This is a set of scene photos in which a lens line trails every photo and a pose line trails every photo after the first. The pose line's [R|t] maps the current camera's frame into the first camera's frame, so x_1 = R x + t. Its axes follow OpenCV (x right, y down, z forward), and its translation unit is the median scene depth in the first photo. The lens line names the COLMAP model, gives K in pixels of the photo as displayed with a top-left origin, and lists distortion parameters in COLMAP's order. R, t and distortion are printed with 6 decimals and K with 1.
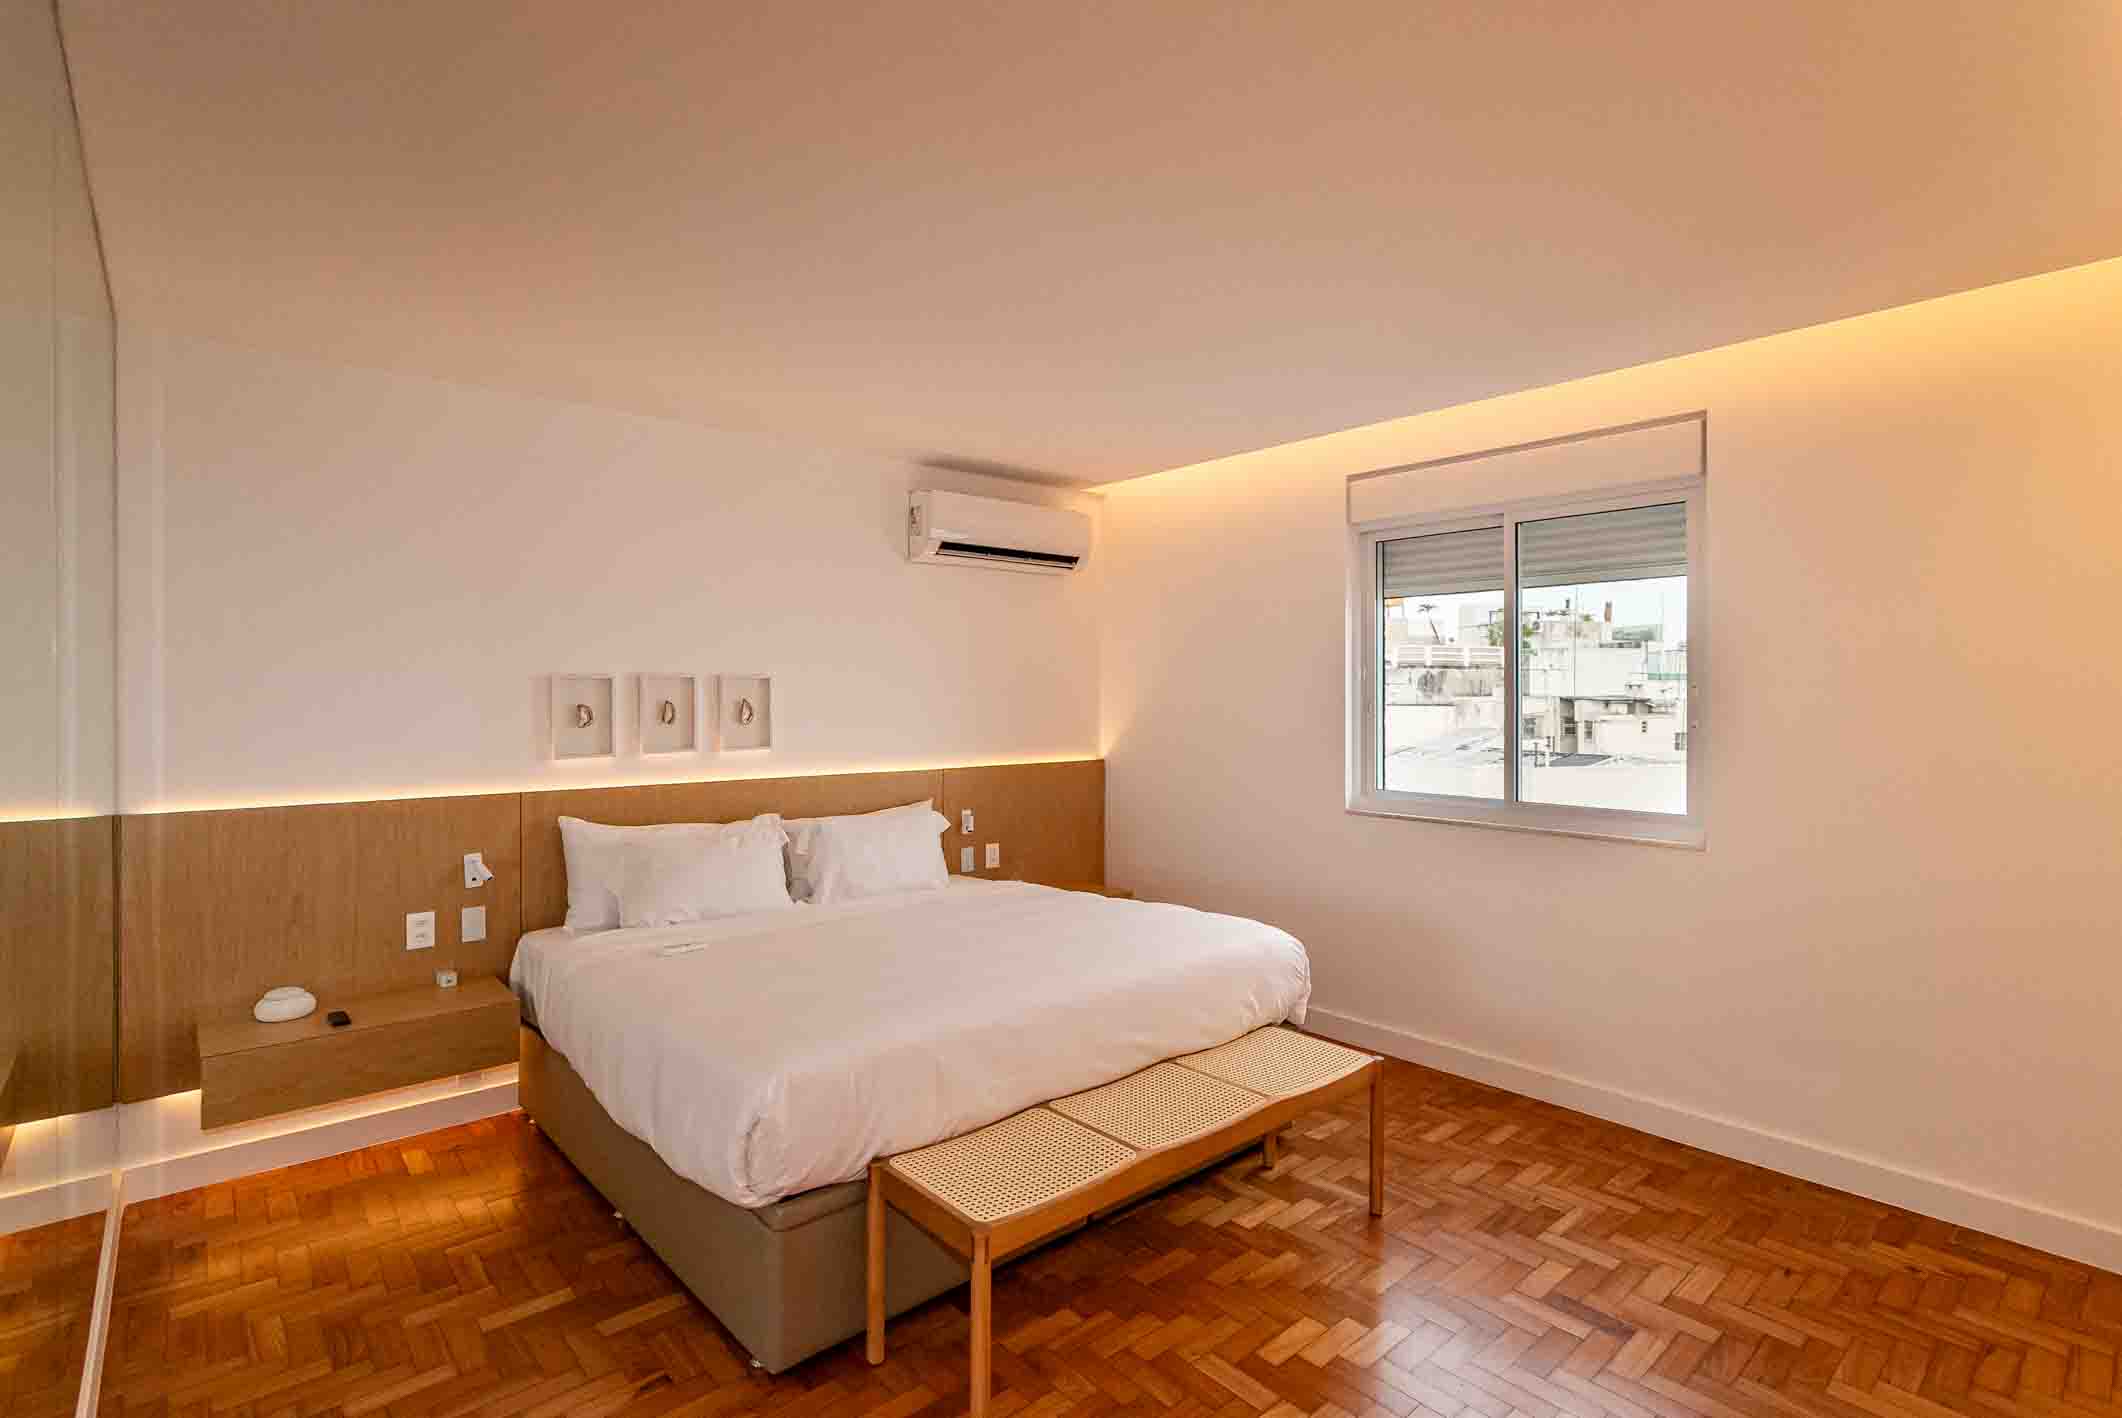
lens RADIAL K [[1016.5, 0, 1065.3], [0, 1016.5, 696.6], [0, 0, 1]] dist [0.002993, 0.000634]
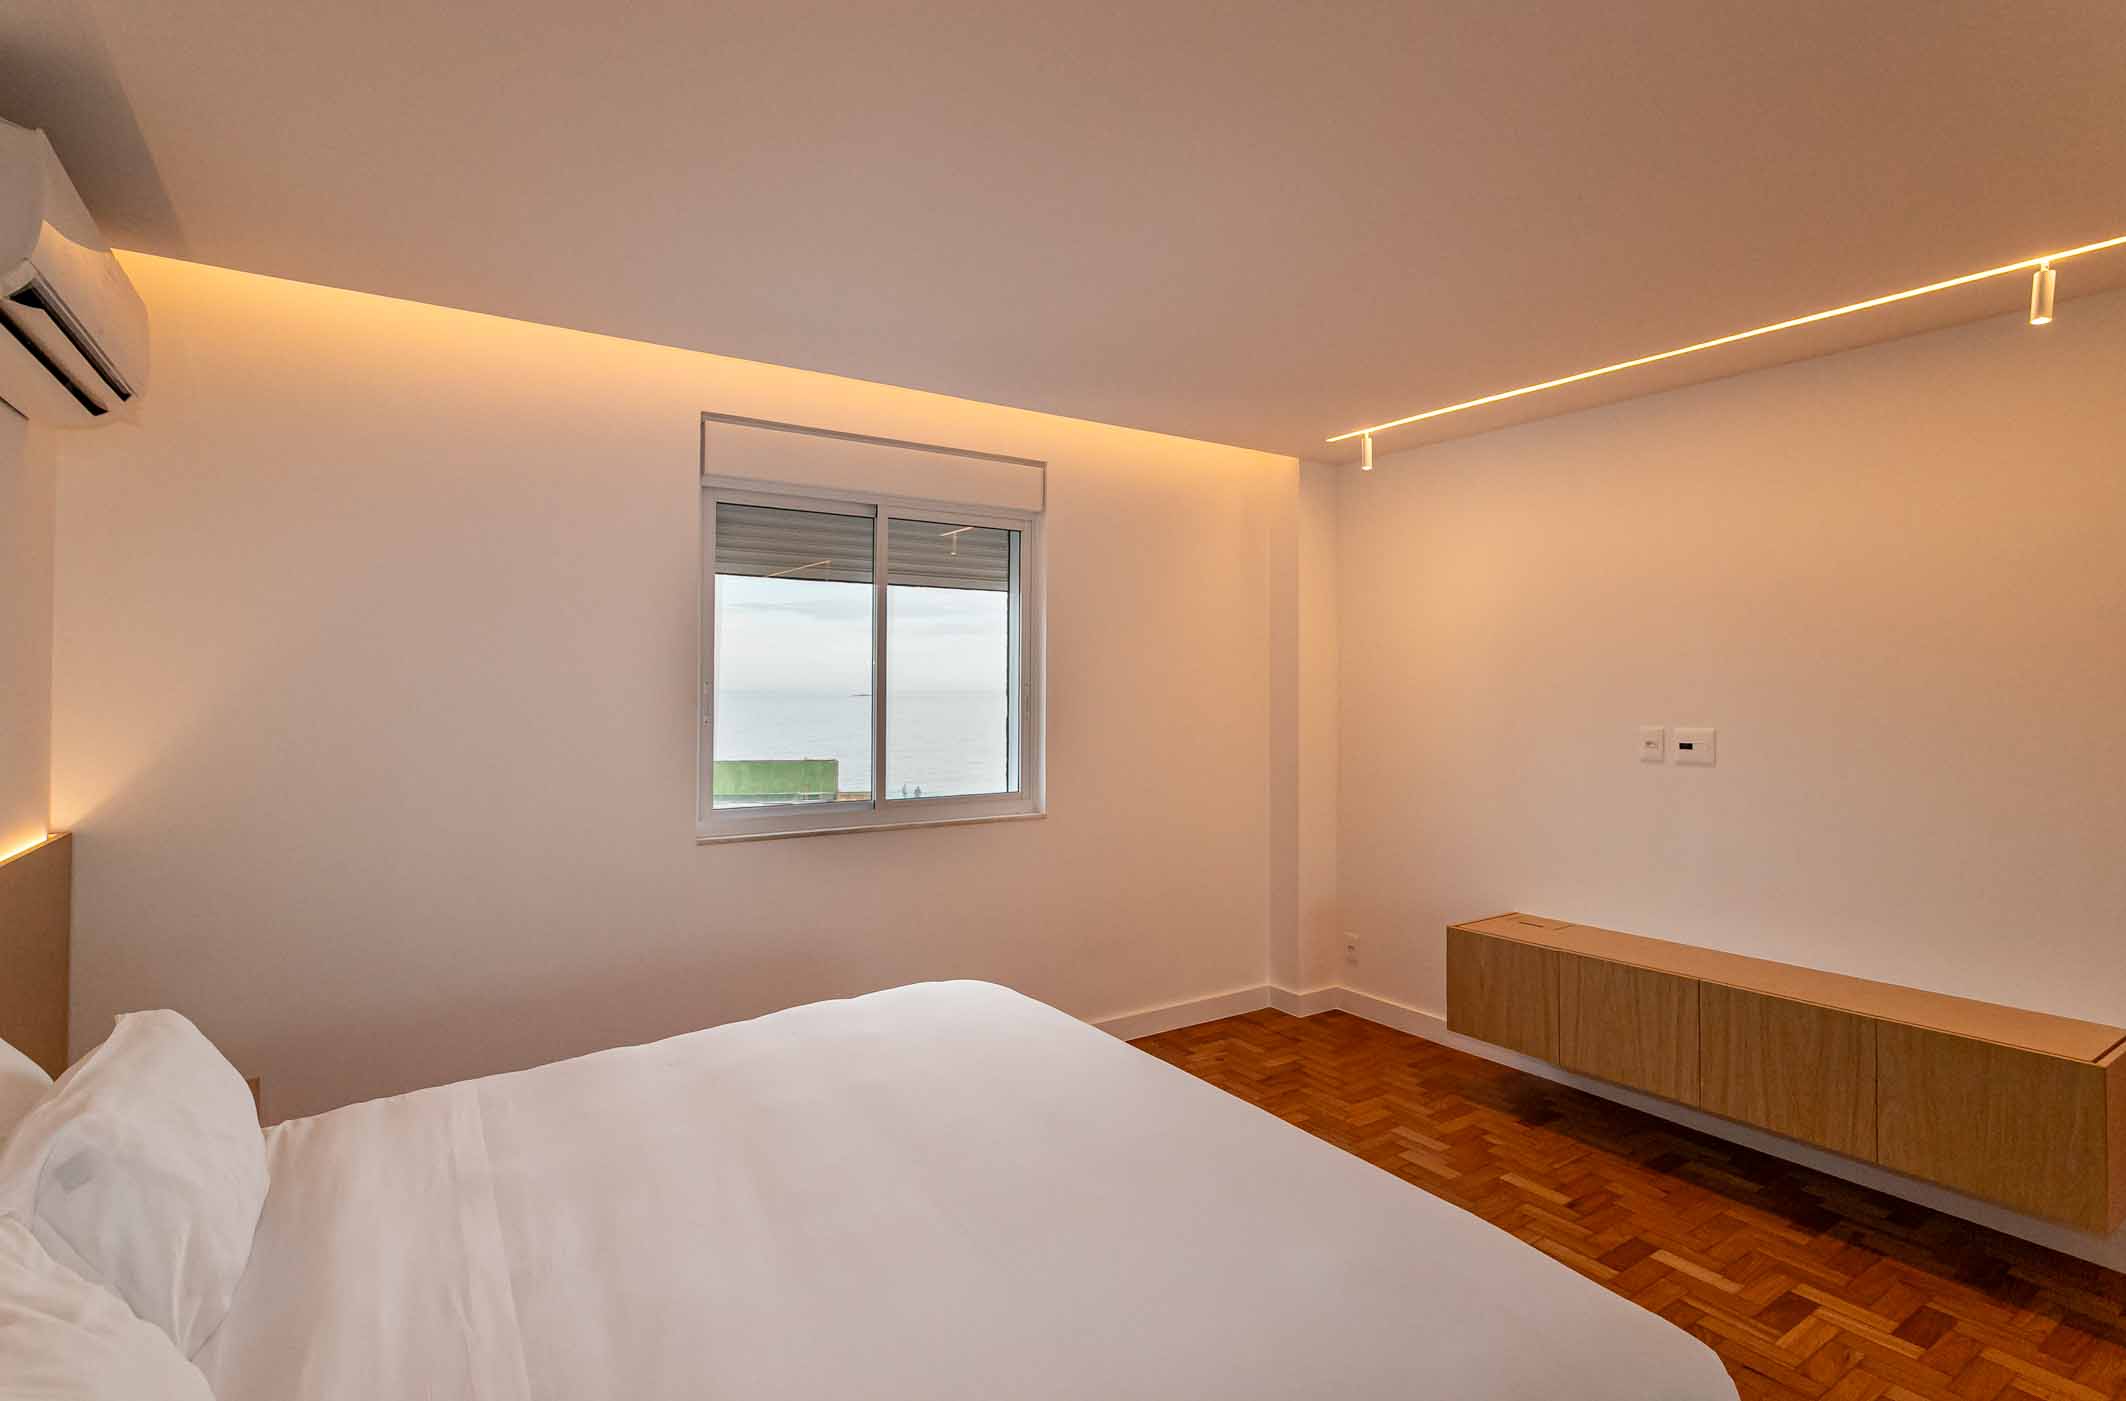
lens RADIAL K [[1018.4, 0, 1056.5], [0, 1018.4, 681.4], [0, 0, 1]] dist [0.002993, 0.000634]
pose [[0.126445, 0.006152, 0.991954, -0.559549], [-0.001785, 0.999981, -0.005974, -0.006698], [-0.991972, -0.001015, 0.126454, 0.775462]]
